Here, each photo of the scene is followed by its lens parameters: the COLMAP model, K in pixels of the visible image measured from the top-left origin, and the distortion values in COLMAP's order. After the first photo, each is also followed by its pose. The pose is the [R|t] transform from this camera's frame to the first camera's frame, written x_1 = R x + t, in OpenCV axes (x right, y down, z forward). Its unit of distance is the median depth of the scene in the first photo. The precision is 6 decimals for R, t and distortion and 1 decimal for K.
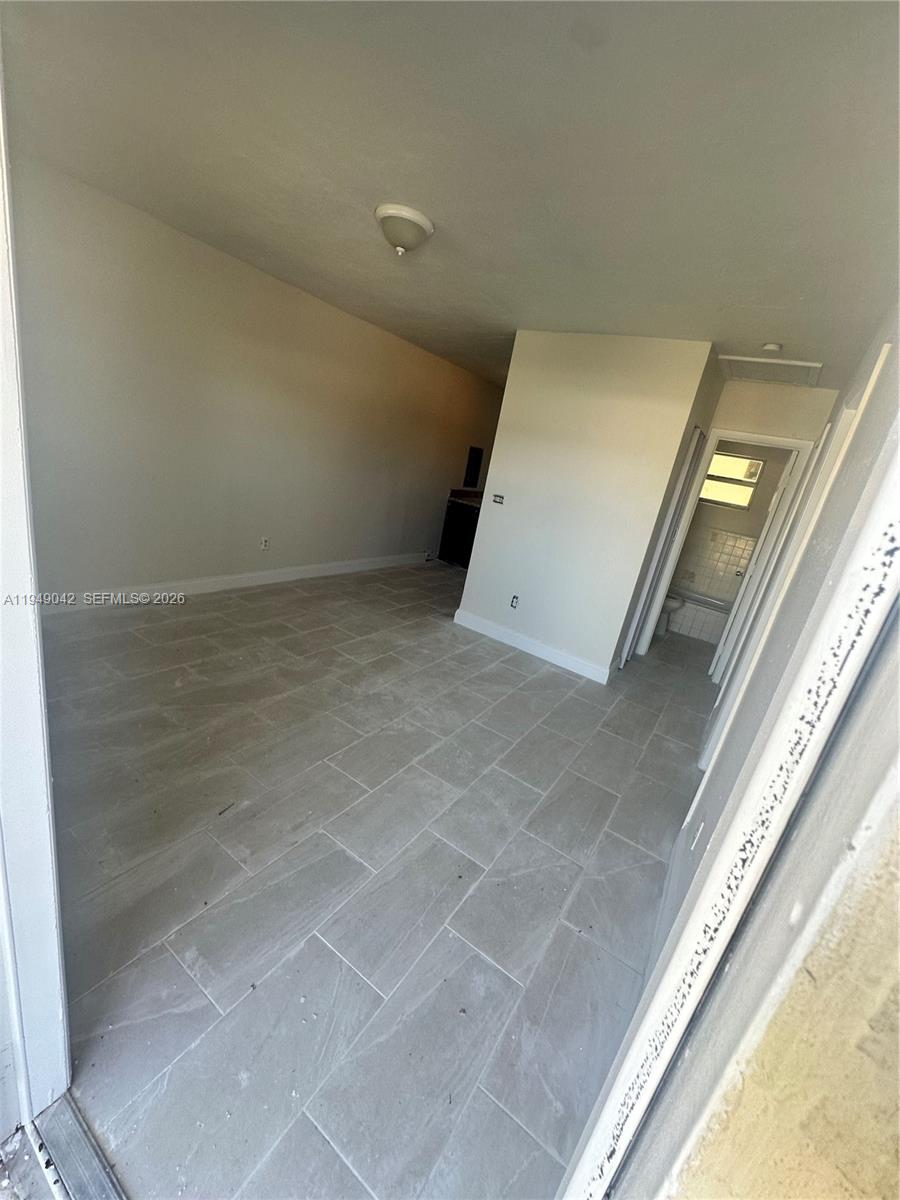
lens RADIAL K [[480.6, 0, 448.9], [0, 480.6, 598.5], [0, 0, 1]] dist [-0.000319, -0.000001]
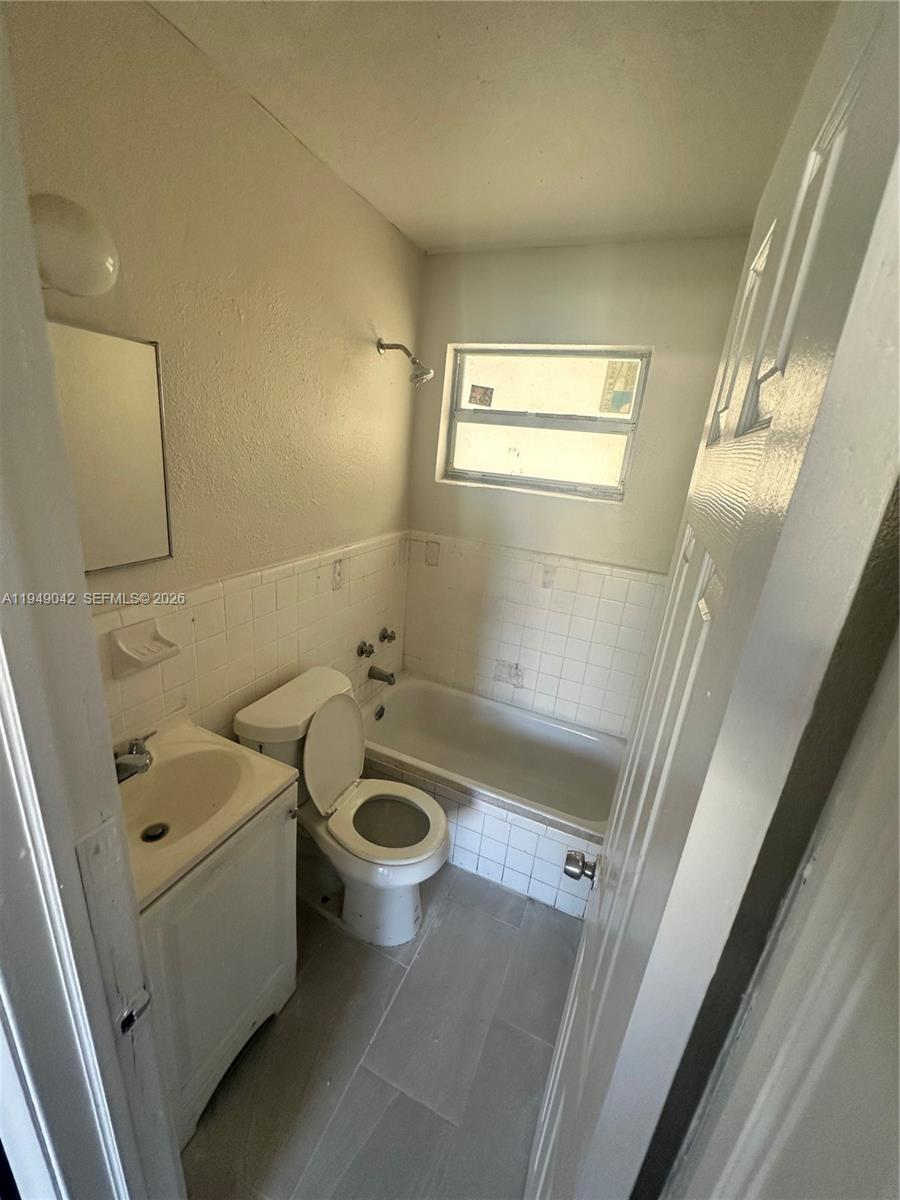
lens RADIAL K [[480.6, 0, 450.1], [0, 480.6, 599.8], [0, 0, 1]] dist [-0.000319, -0.000001]
pose [[0.981359, -0.152603, 0.116818, 0.432808], [0.148153, 0.987898, 0.045924, -0.139637], [-0.122413, -0.027761, 0.992091, 0.638073]]
